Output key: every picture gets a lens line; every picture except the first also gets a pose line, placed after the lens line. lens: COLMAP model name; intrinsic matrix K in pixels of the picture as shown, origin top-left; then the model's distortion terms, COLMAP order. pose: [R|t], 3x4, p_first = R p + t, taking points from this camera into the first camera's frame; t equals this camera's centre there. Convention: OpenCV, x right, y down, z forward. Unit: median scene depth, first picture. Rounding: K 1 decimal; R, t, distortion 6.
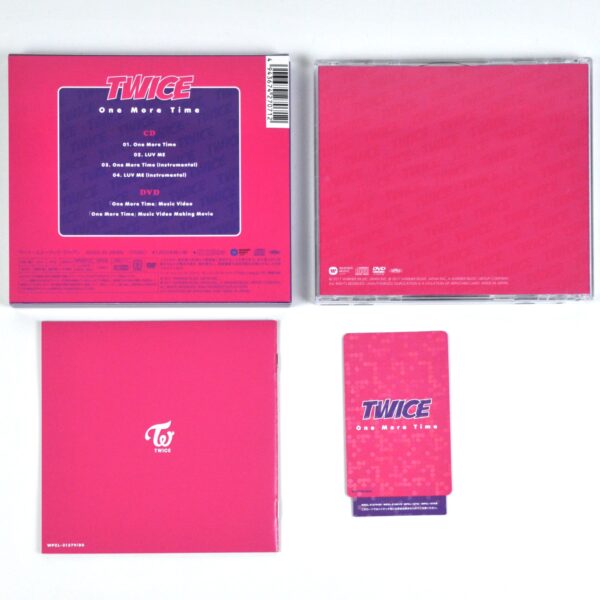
lens RADIAL K [[1223.5, 0, 298.1], [0, 1223.5, 302.1], [0, 0, 1]] dist [0.054609, 0.000000]
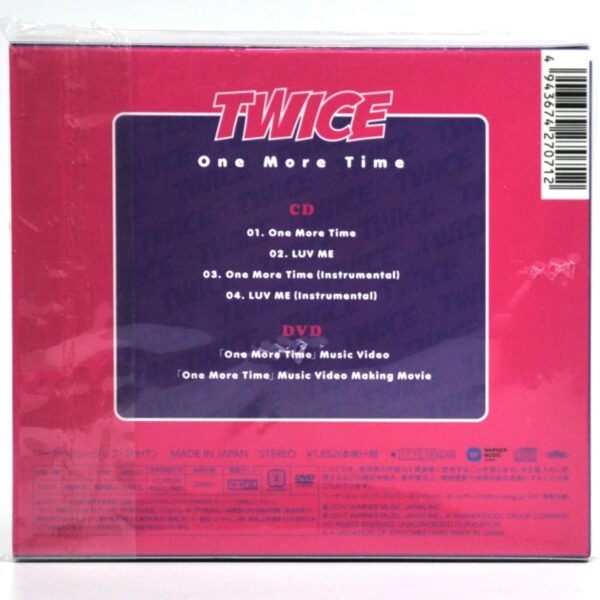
lens RADIAL K [[3096.4, 0, 299.5], [0, 3096.4, 300.6], [0, 0, 1]] dist [-0.090489, 0.000000]
pose [[0.994193, 0.000660, -0.107606, 0.010669], [-0.010524, 0.995784, -0.091128, 0.010685], [0.107092, 0.091731, 0.990008, -0.221020]]
